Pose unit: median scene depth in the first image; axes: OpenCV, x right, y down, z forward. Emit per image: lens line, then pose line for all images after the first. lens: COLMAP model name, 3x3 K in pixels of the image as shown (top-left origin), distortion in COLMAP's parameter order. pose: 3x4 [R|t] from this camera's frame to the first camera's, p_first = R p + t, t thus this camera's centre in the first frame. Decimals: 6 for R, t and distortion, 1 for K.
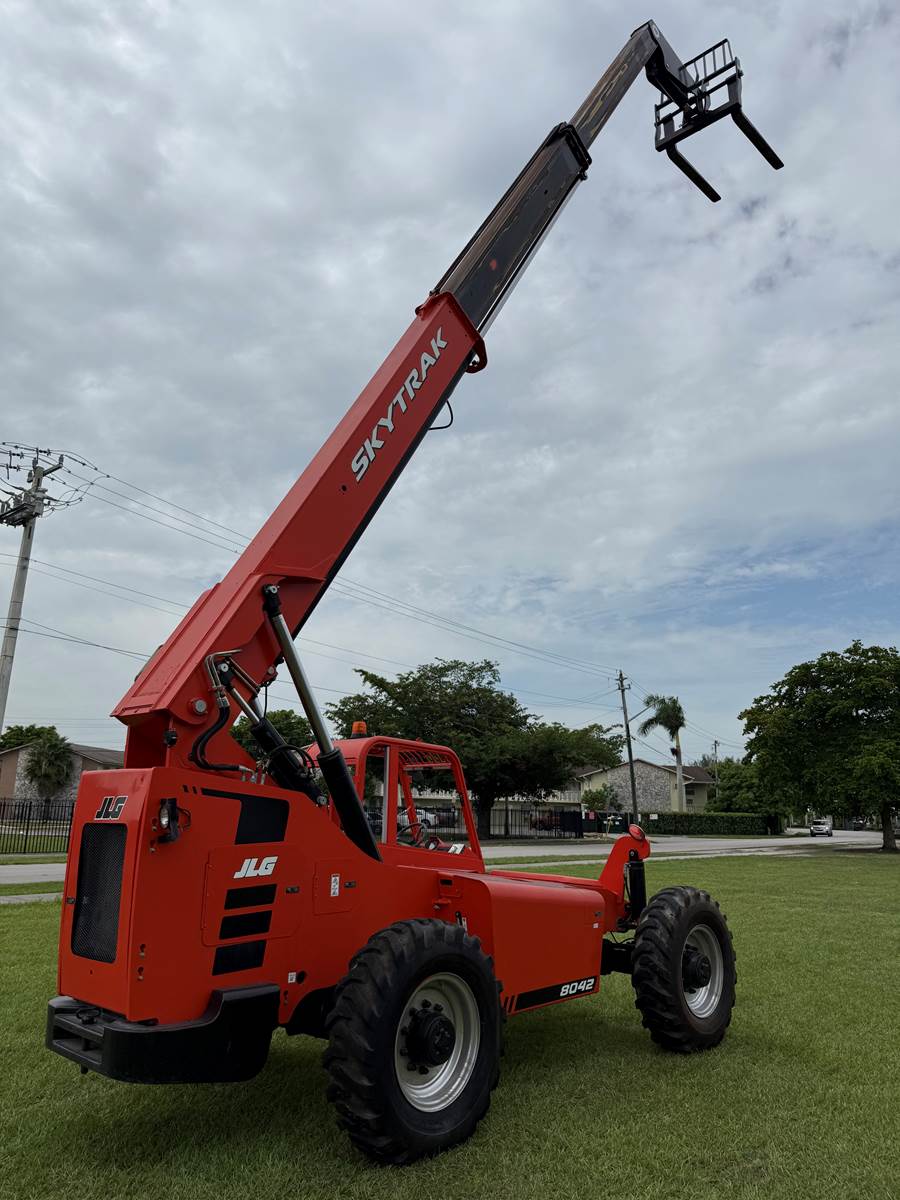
lens RADIAL K [[840.2, 0, 451.2], [0, 840.2, 615.3], [0, 0, 1]] dist [0.112790, -0.171665]
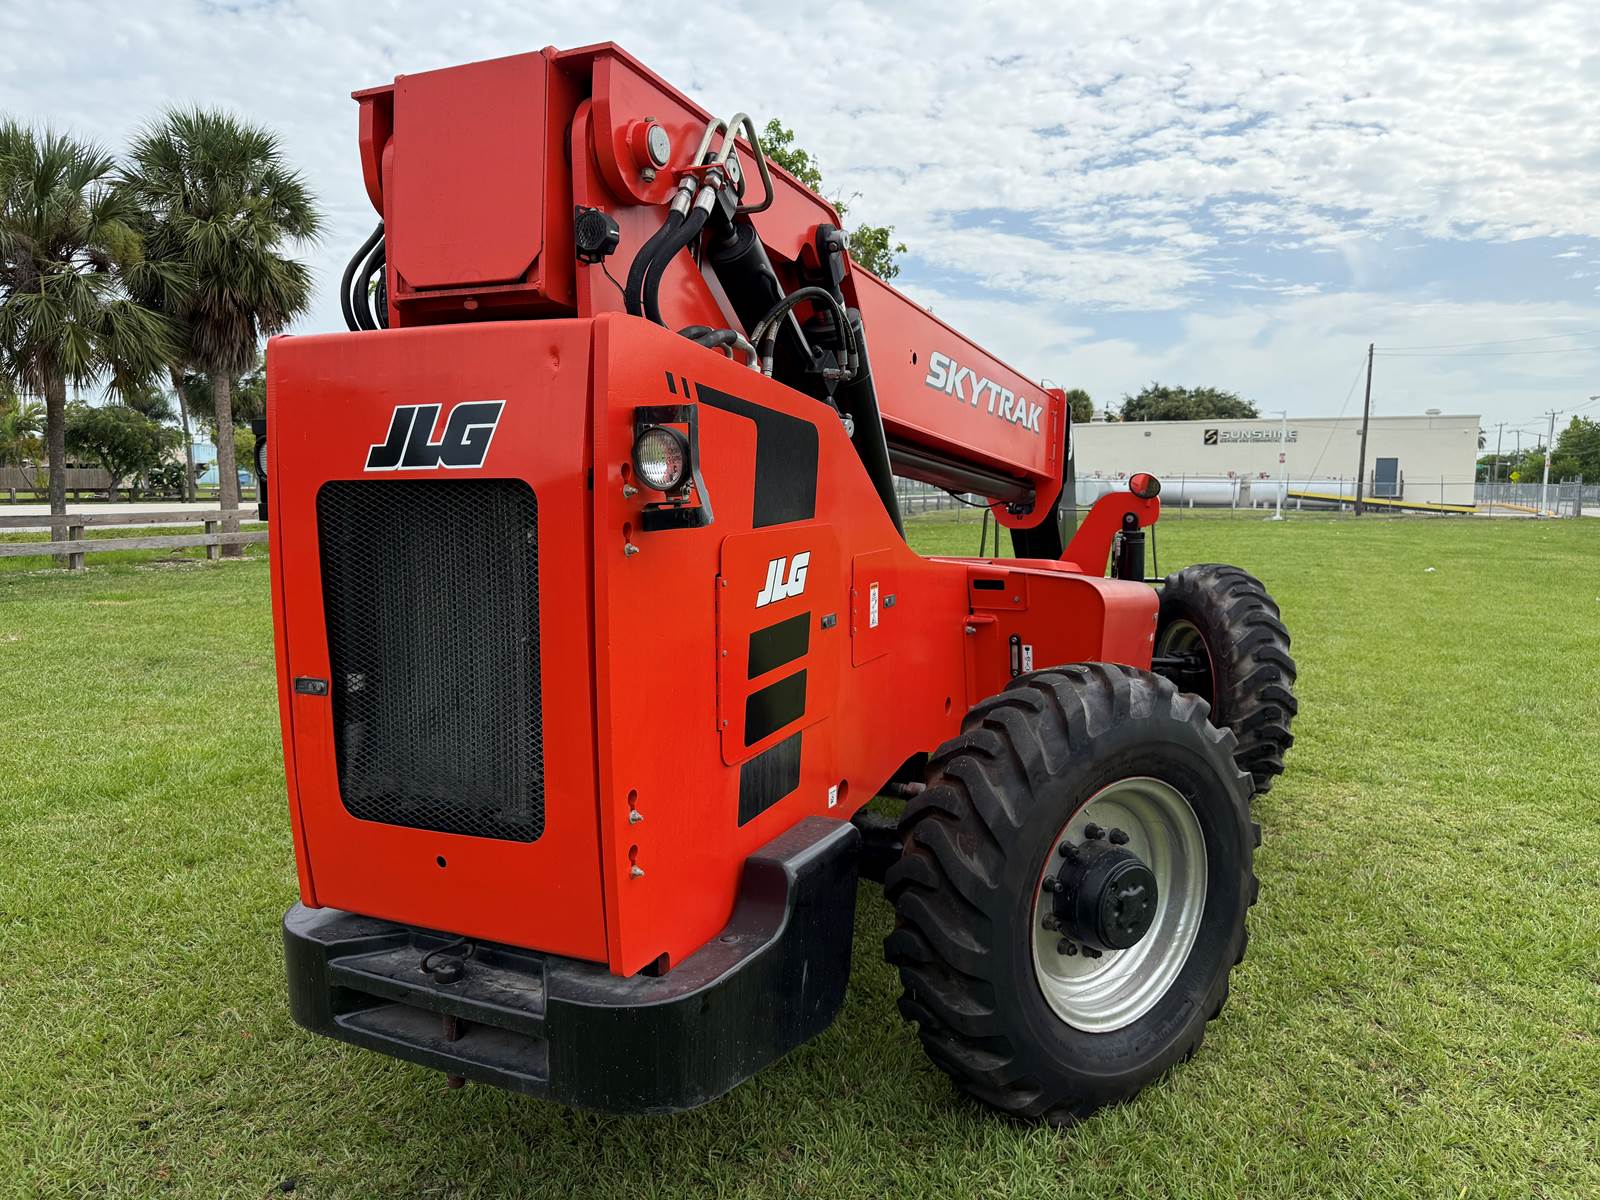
lens RADIAL K [[1120.3, 0, 800.5], [0, 1120.3, 605.9], [0, 0, 1]] dist [0.112790, -0.171665]
pose [[0.953308, -0.055389, 0.296877, -0.384659], [-0.048912, 0.941741, 0.332765, 0.124186], [-0.298013, -0.331748, 0.895059, 0.496884]]
